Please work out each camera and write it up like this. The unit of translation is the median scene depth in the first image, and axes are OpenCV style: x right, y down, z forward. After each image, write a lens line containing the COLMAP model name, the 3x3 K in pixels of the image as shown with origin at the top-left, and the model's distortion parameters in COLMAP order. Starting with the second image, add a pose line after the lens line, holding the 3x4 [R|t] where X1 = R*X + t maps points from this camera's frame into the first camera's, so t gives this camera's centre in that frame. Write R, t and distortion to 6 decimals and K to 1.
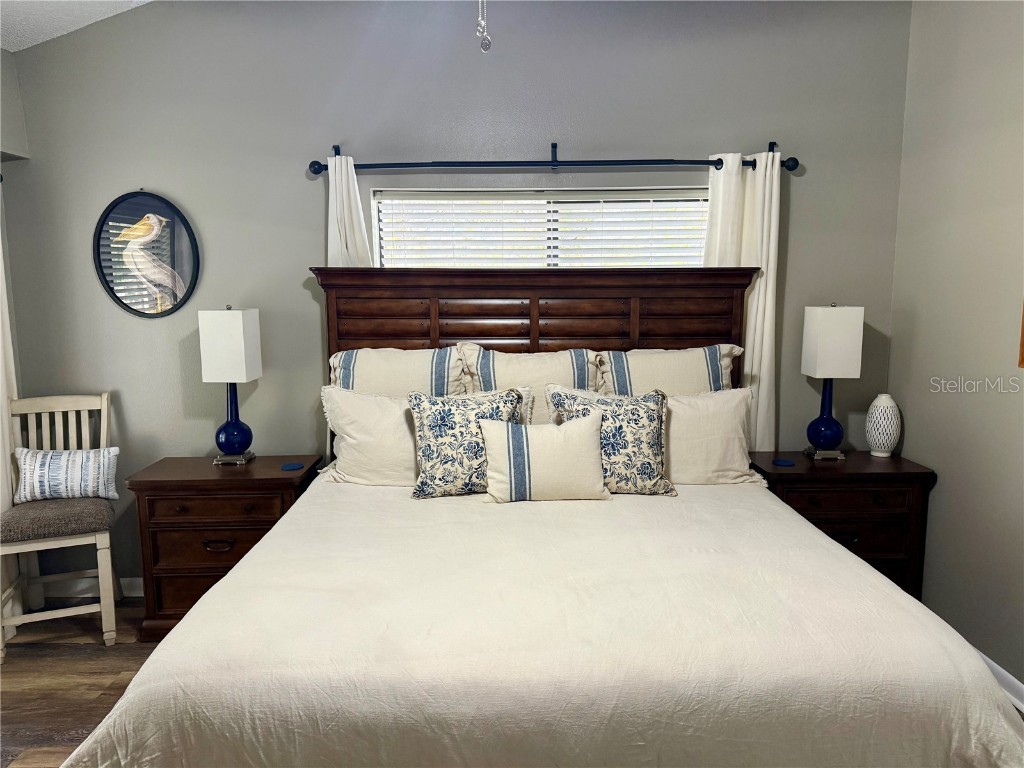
lens RADIAL K [[710.7, 0, 513.1], [0, 710.7, 386.8], [0, 0, 1]] dist [0.116757, -0.150690]
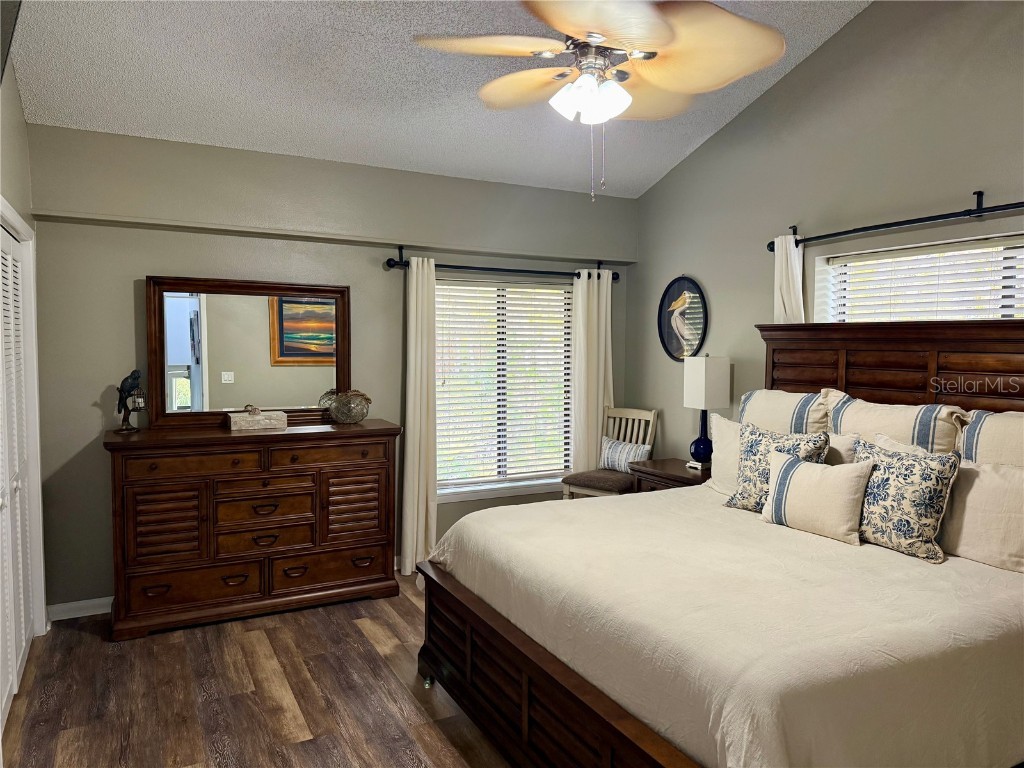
lens RADIAL K [[710.7, 0, 513.1], [0, 710.7, 386.8], [0, 0, 1]] dist [0.116757, -0.150690]
pose [[0.459996, 0.062036, -0.885751, 0.767094], [-0.129168, 0.991620, 0.002370, -0.006261], [0.878475, 0.113320, 0.464155, 0.053626]]
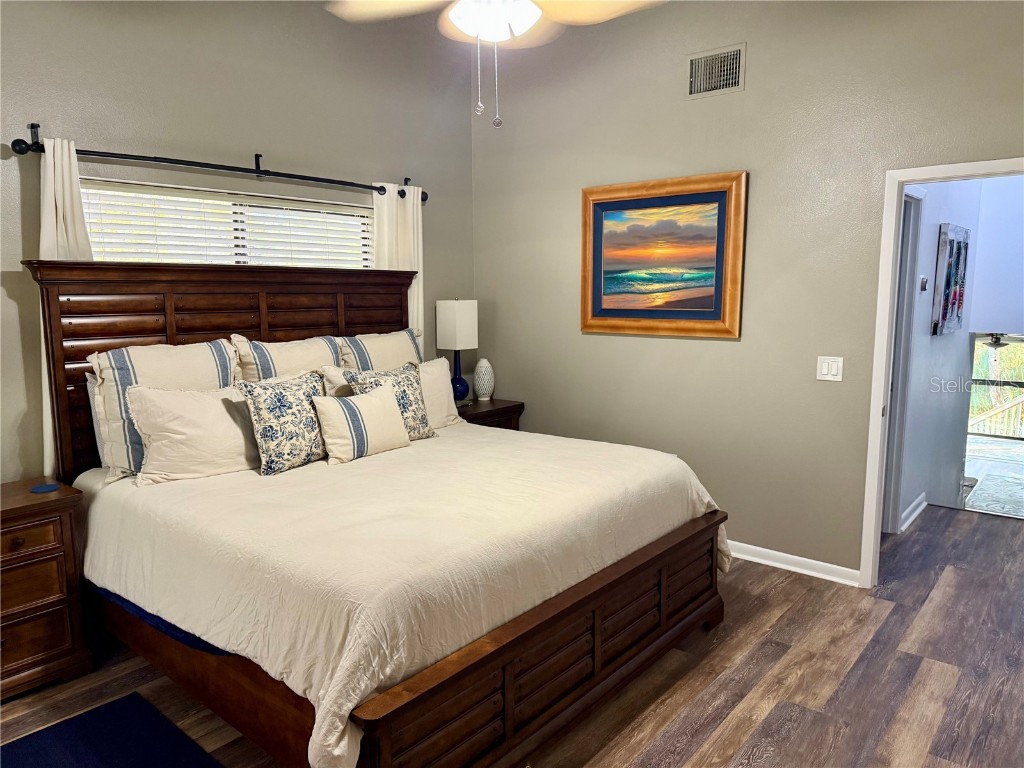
lens RADIAL K [[710.7, 0, 513.1], [0, 710.7, 386.8], [0, 0, 1]] dist [0.116757, -0.150690]
pose [[0.652312, -0.104625, 0.750695, -0.673348], [0.106397, 0.993260, 0.045978, 0.009867], [-0.750446, 0.049879, 0.659047, -0.013912]]
